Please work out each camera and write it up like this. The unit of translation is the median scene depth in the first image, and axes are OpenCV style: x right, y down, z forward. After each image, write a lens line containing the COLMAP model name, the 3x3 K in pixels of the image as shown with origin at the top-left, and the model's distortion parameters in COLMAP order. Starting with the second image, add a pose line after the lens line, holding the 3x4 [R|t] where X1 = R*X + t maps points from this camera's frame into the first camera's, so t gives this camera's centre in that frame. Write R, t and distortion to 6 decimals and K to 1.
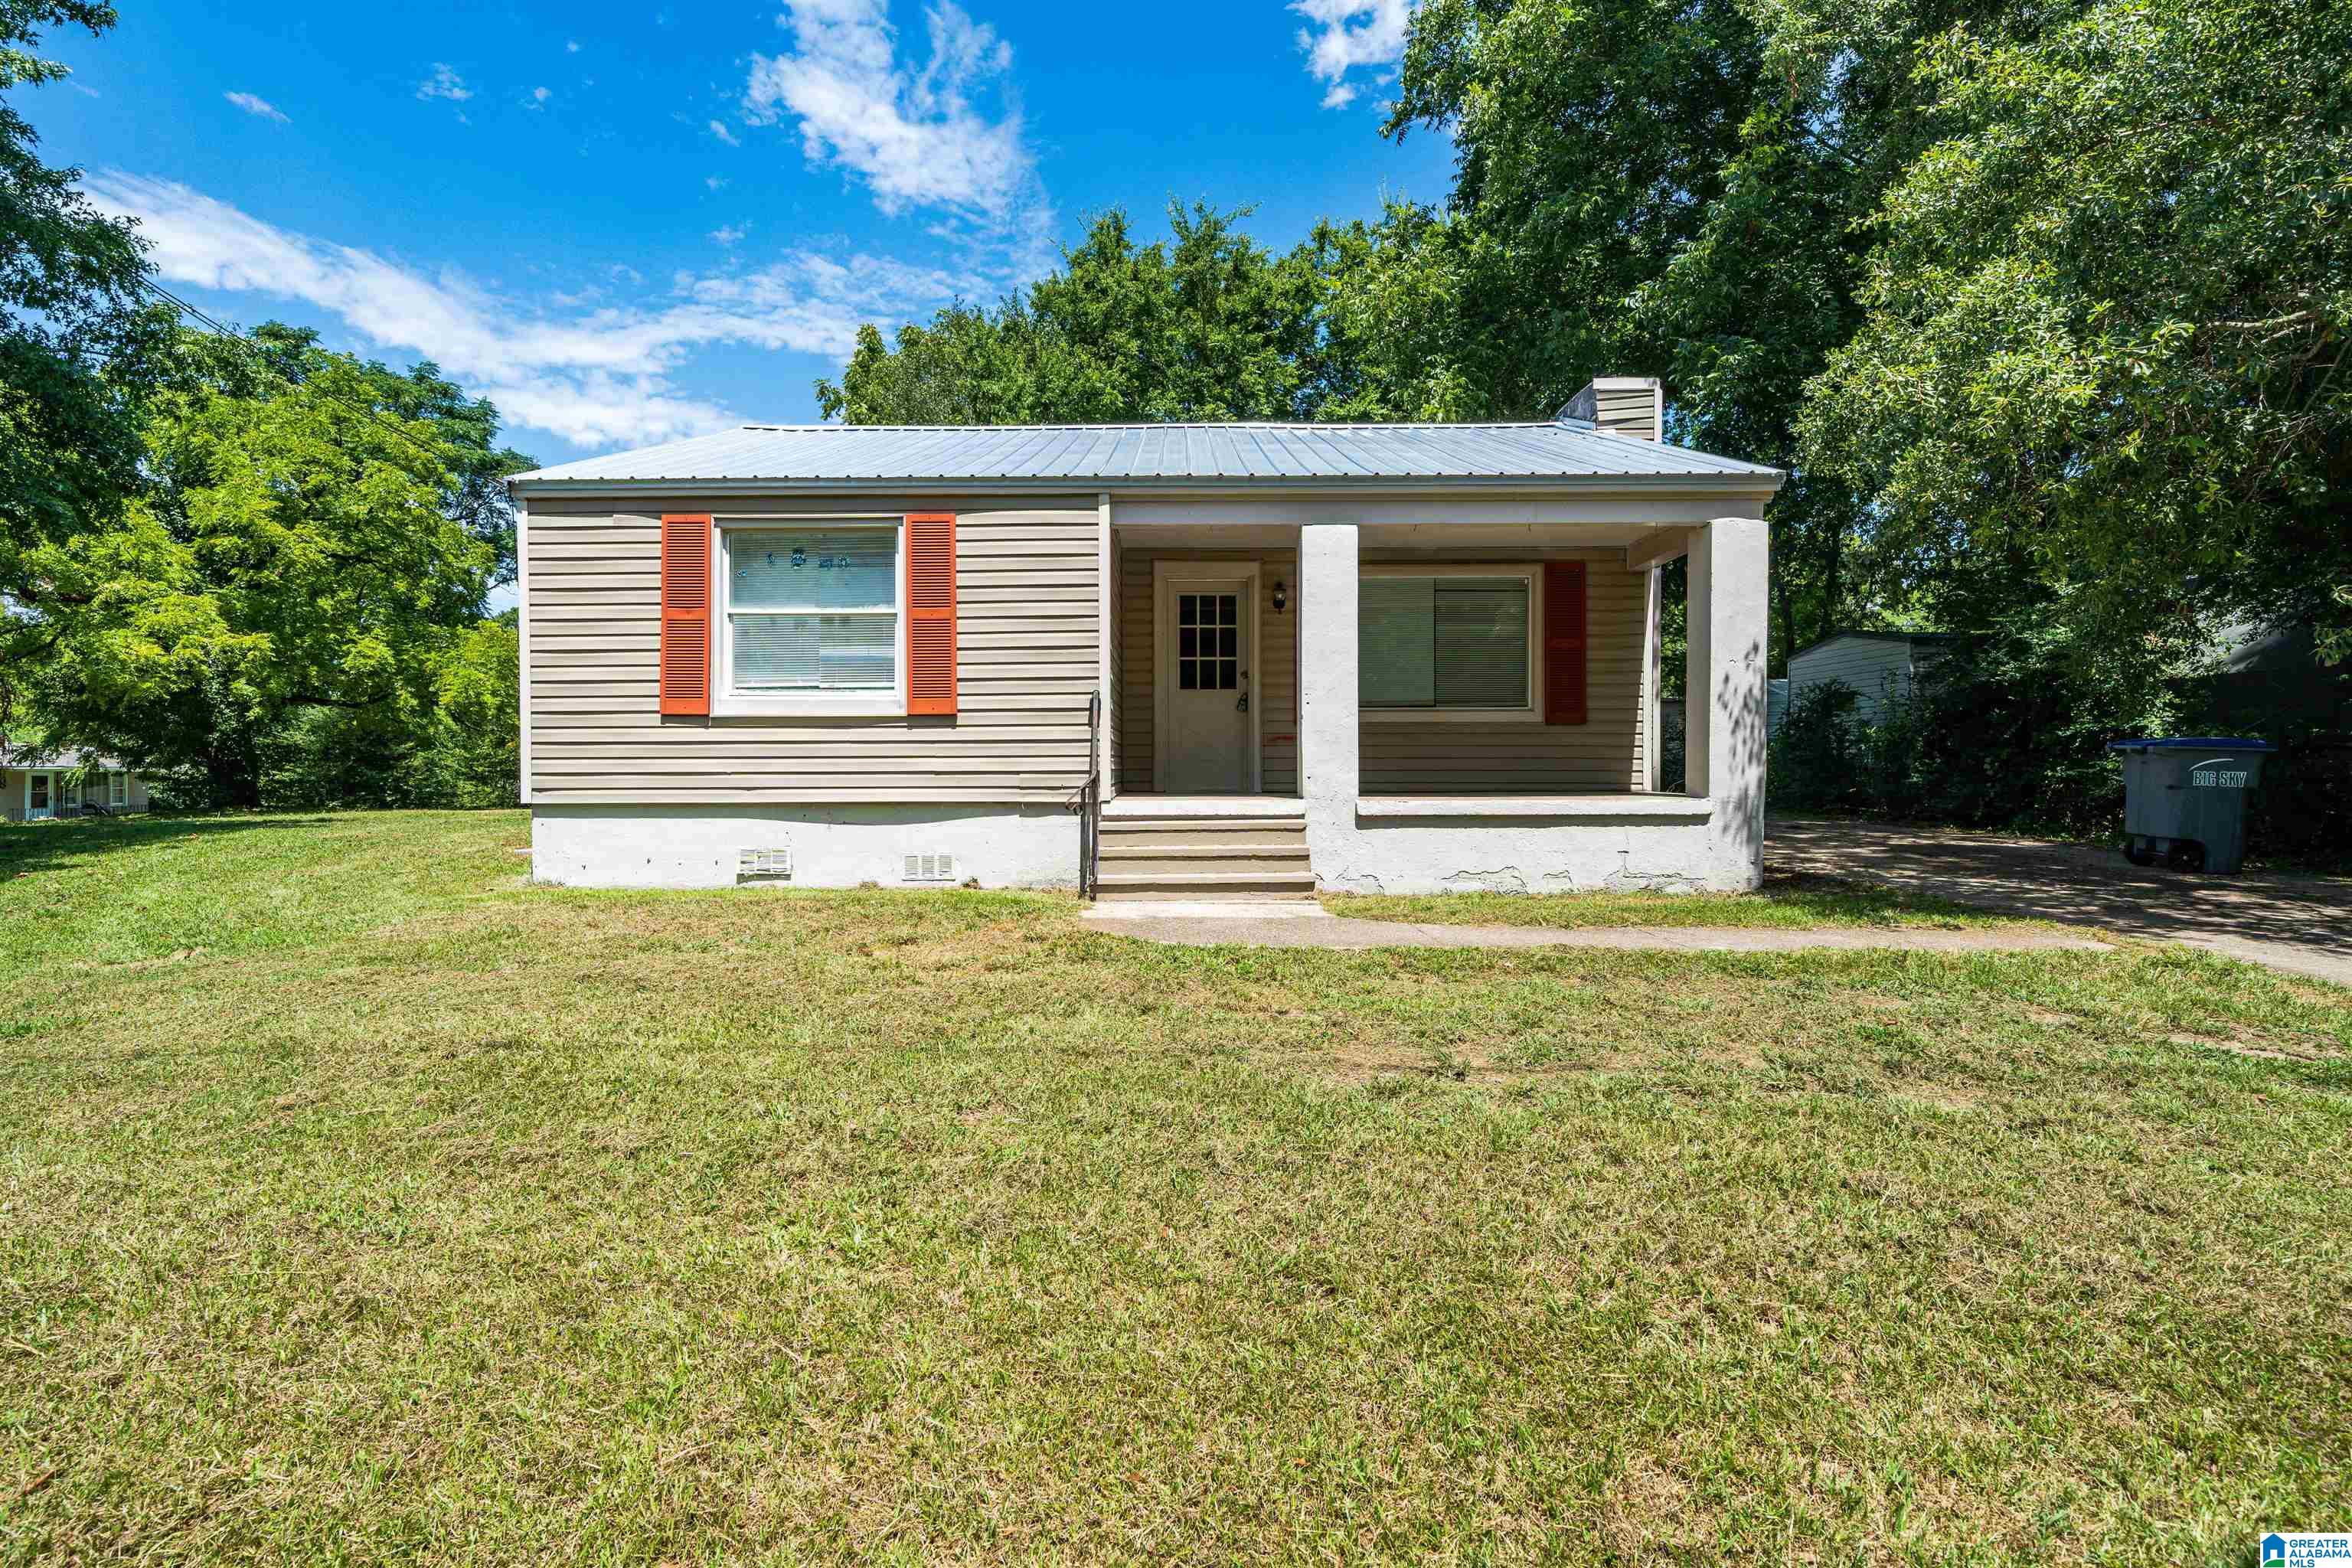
lens RADIAL K [[1164.5, 0, 1172.9], [0, 1164.5, 785.3], [0, 0, 1]] dist [-0.000002, 0.000069]
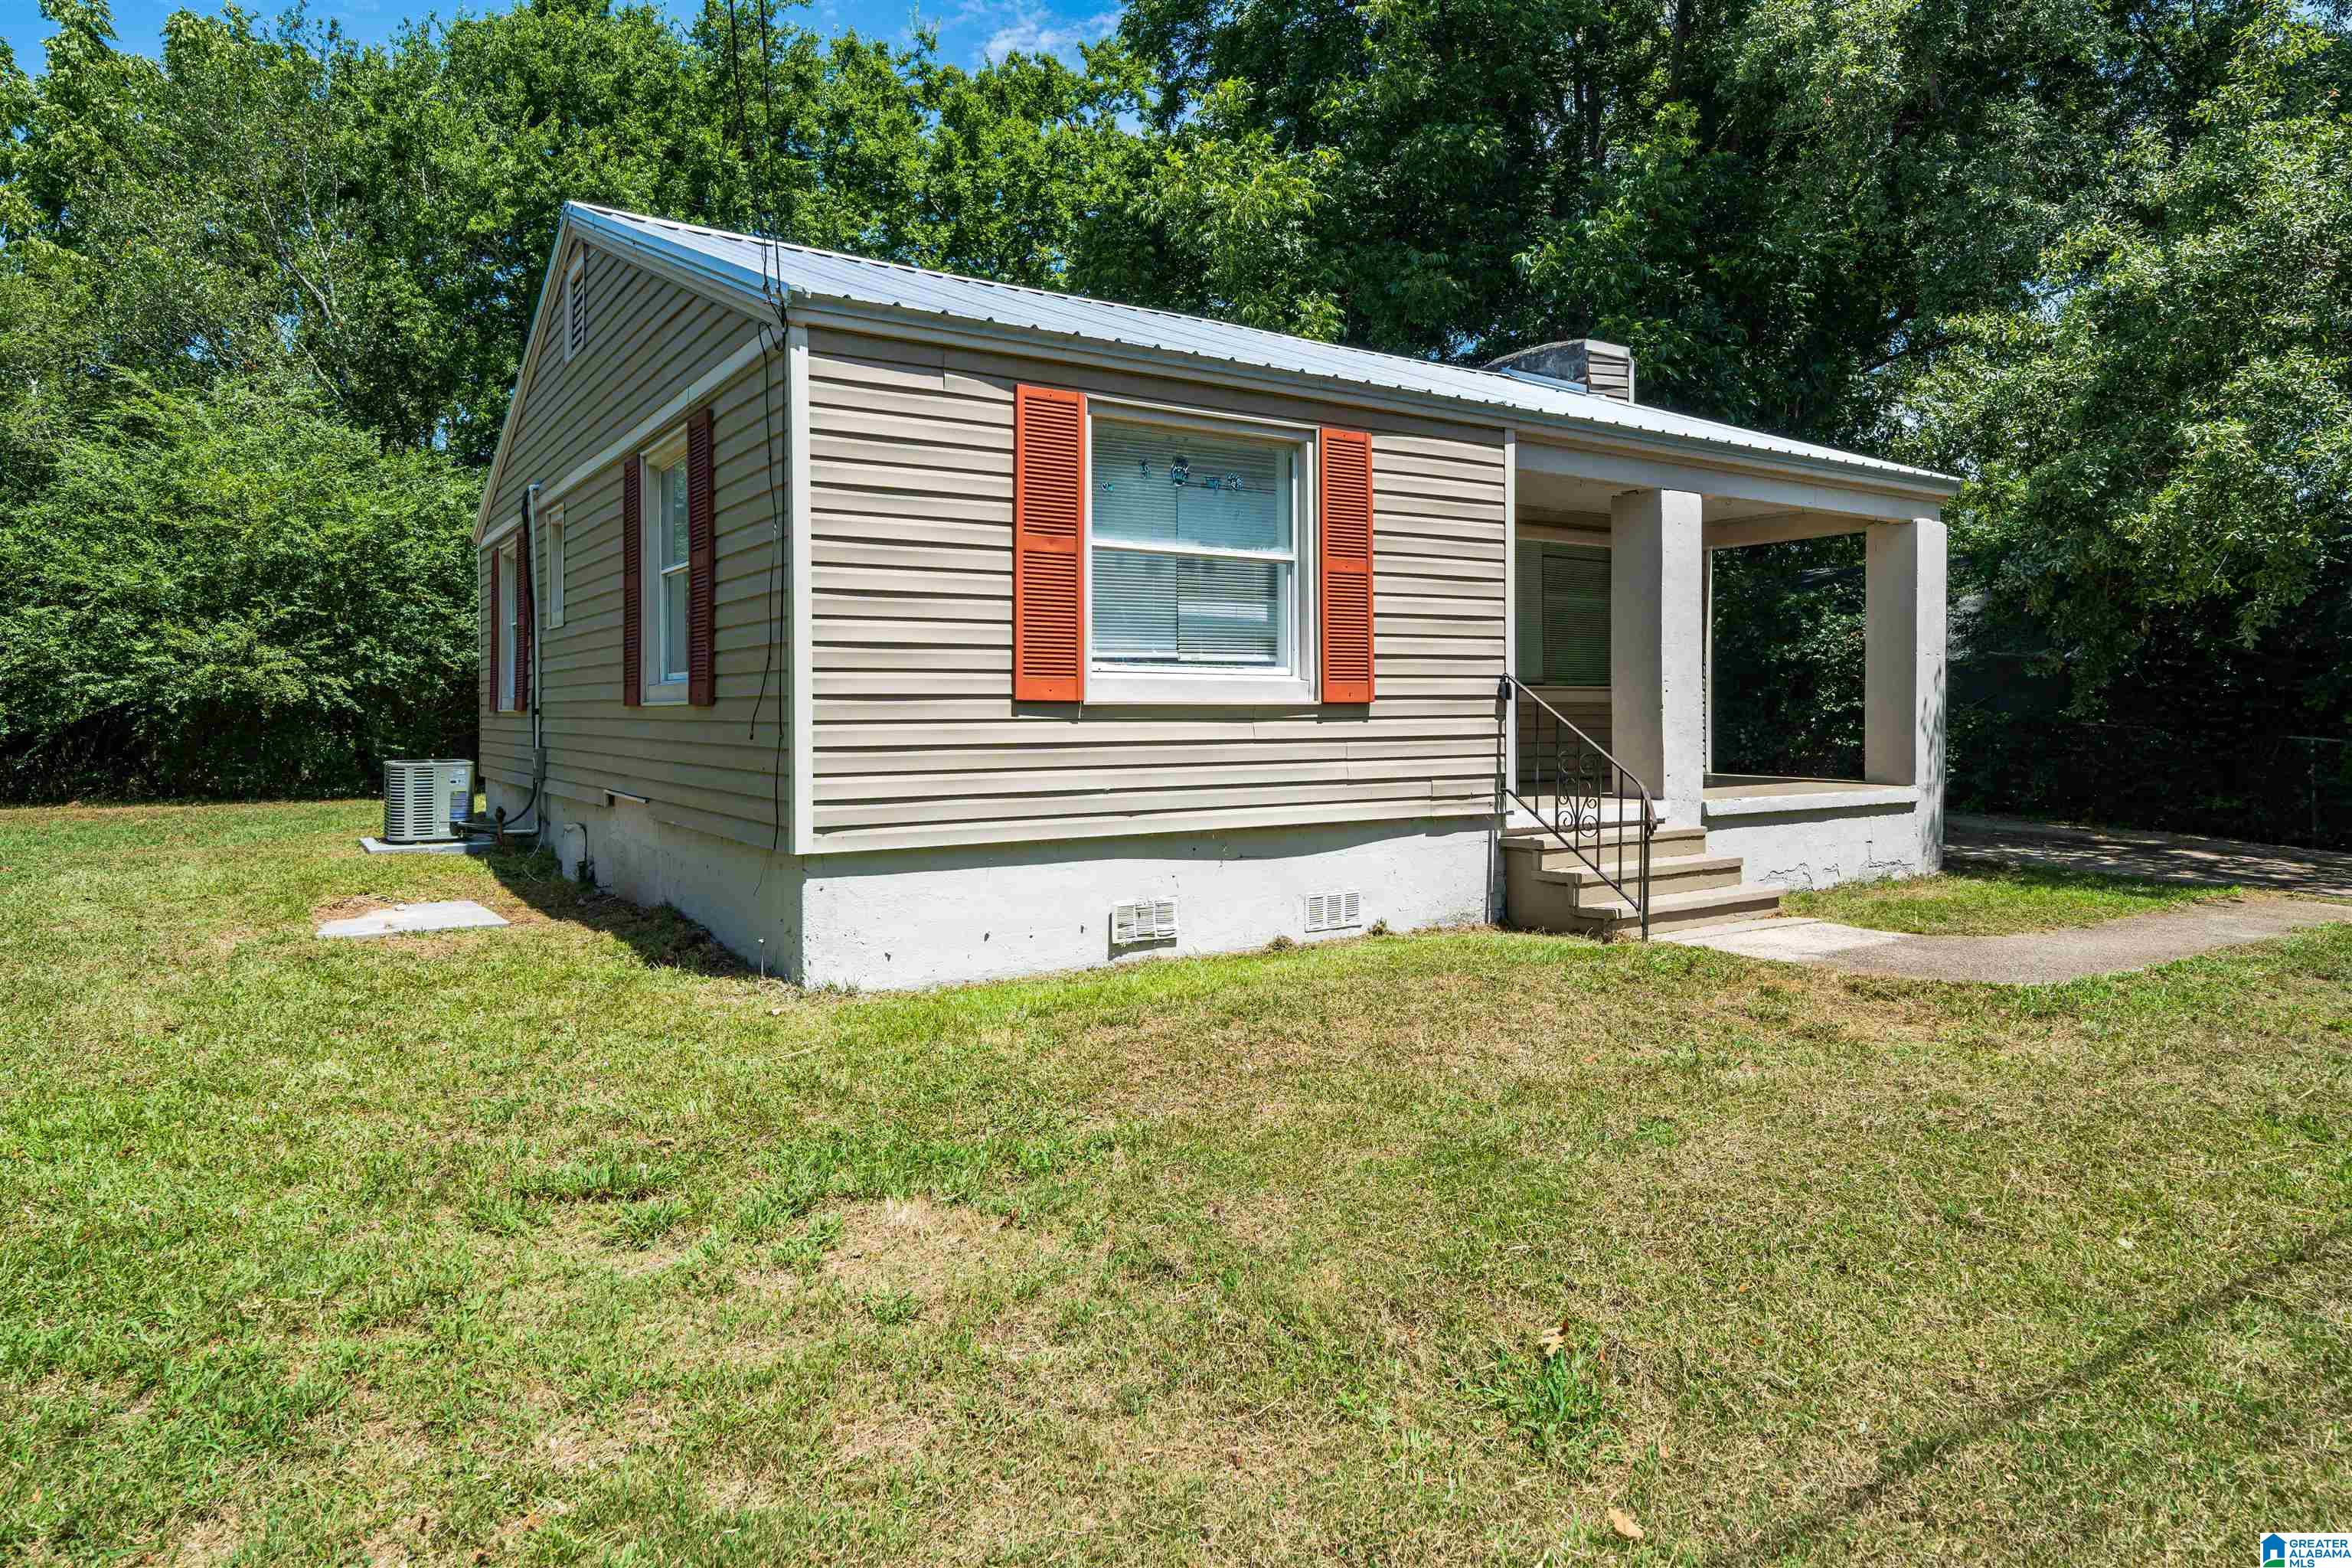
lens RADIAL K [[1426.1, 0, 1170.3], [0, 1426.1, 721.9], [0, 0, 1]] dist [-0.003939, -0.000588]
pose [[0.828160, -0.003728, 0.560479, -0.799634], [0.008322, 0.999949, -0.005645, -0.044424], [-0.560430, 0.009339, 0.828149, 0.316366]]
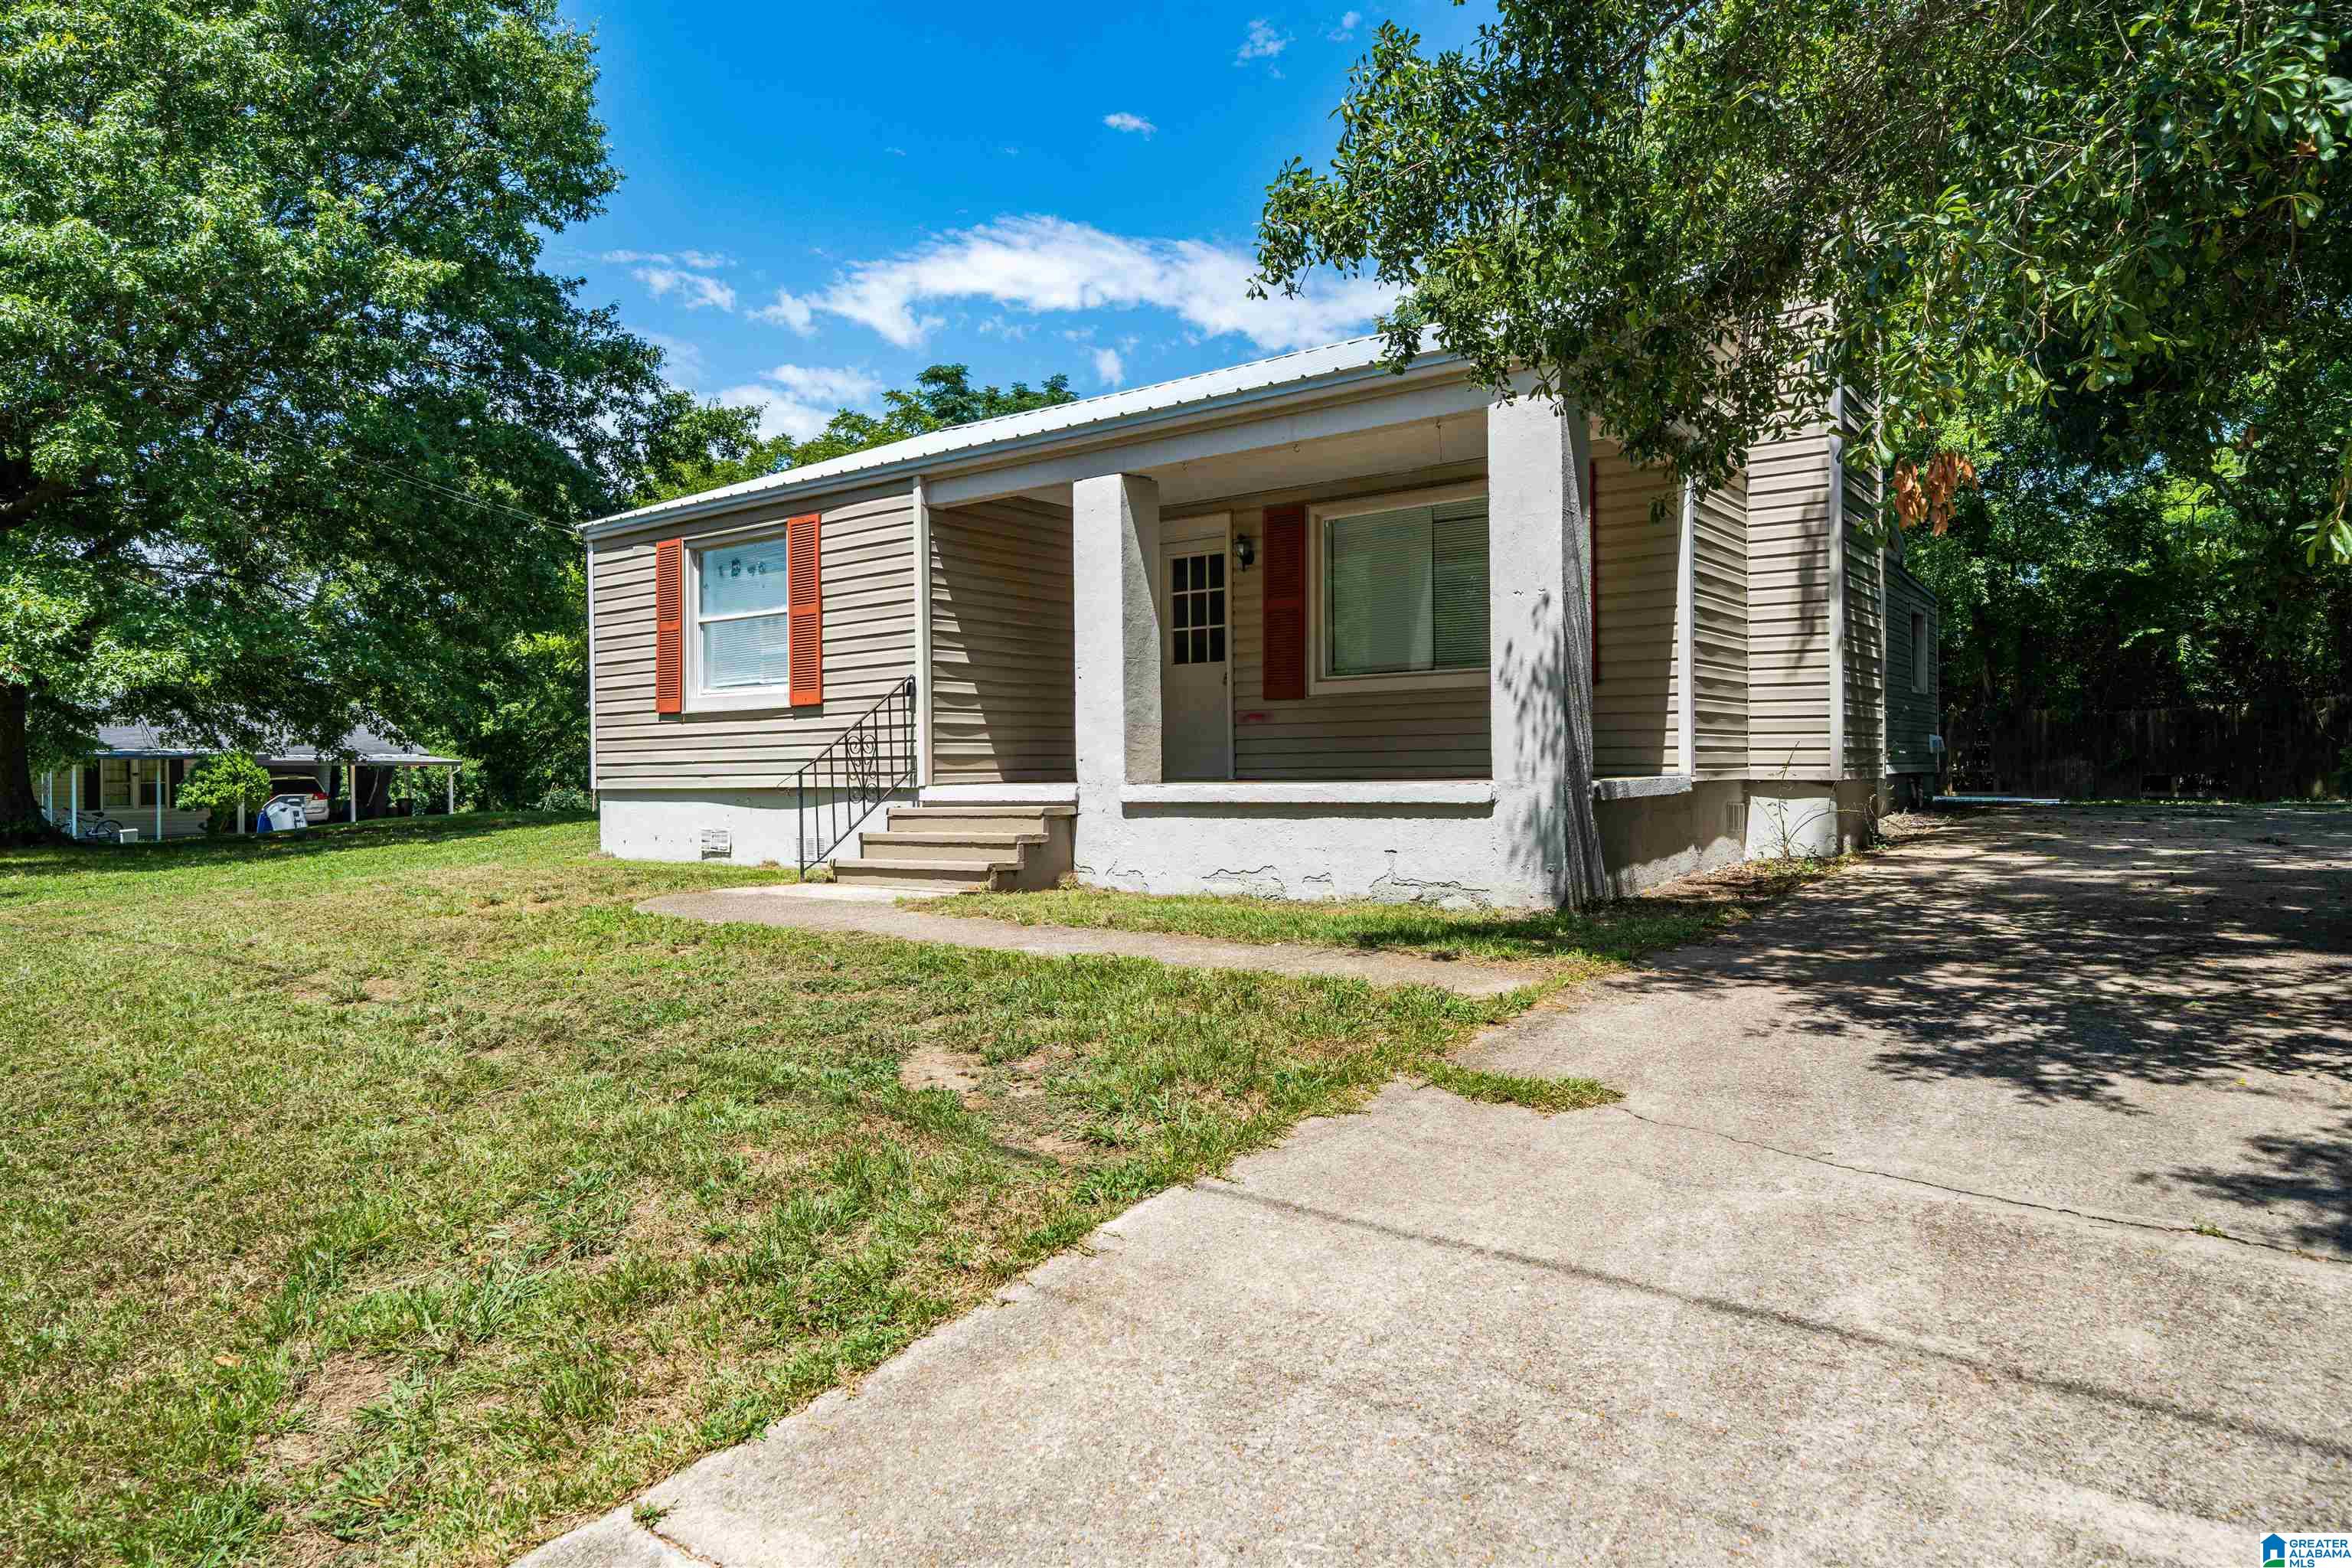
lens RADIAL K [[1426.1, 0, 1176.8], [0, 1426.1, 778.1], [0, 0, 1]] dist [-0.003939, -0.000588]
pose [[0.807439, -0.004880, -0.589931, 0.827601], [0.002972, 0.999987, -0.004203, 0.012201], [0.589943, 0.001641, 0.807443, 0.150481]]
